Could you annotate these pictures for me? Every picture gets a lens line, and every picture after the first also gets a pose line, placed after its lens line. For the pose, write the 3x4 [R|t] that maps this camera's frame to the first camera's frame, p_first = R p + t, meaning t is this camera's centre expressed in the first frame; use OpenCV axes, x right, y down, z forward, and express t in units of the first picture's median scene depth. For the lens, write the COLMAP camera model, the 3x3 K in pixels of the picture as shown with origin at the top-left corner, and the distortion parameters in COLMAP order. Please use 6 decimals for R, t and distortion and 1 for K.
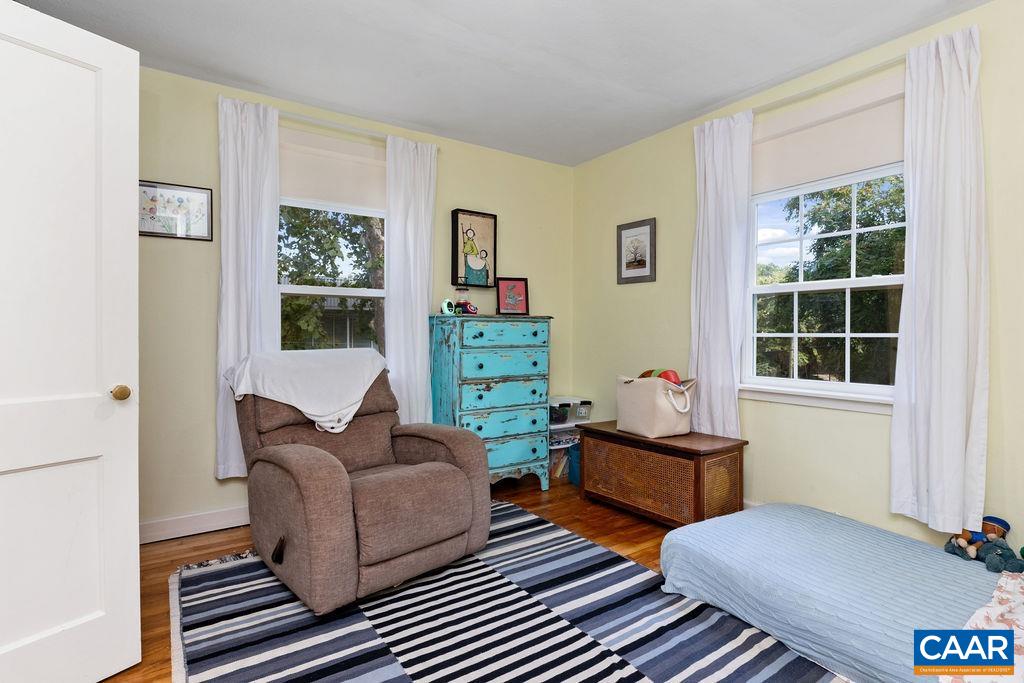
lens RADIAL K [[508.9, 0, 510.8], [0, 508.9, 338.3], [0, 0, 1]] dist [0.010671, -0.000350]
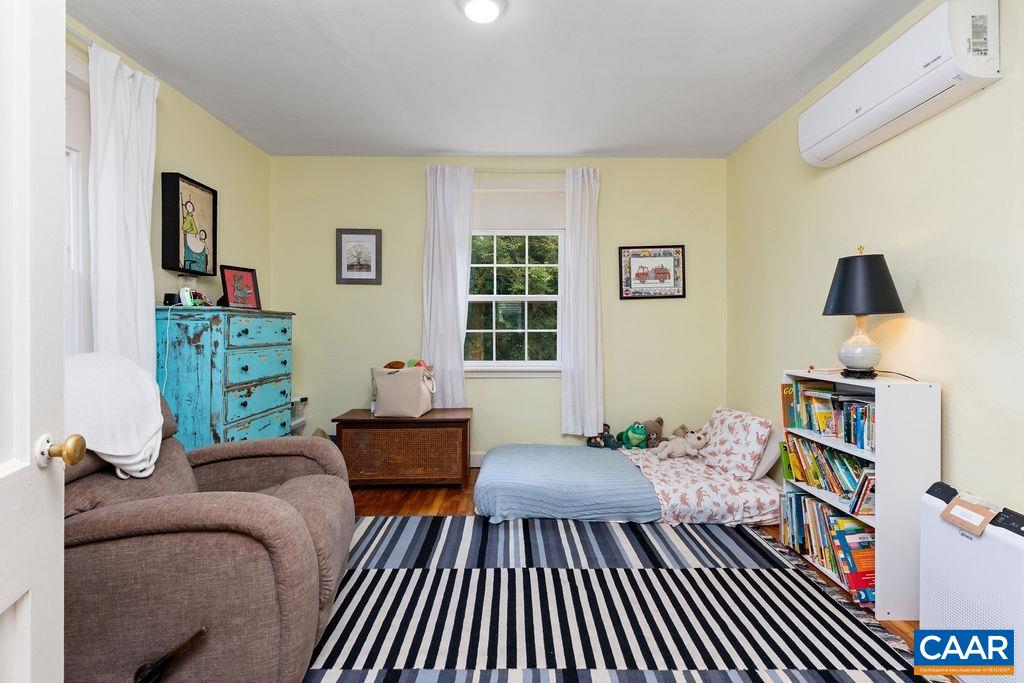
lens RADIAL K [[458.4, 0, 508.8], [0, 458.4, 335.4], [0, 0, 1]] dist [0.000352, -0.000161]
pose [[0.574128, -0.012240, 0.818674, -0.438339], [0.009732, 0.999920, 0.008125, -0.003390], [-0.818707, 0.003303, 0.574201, 0.188901]]
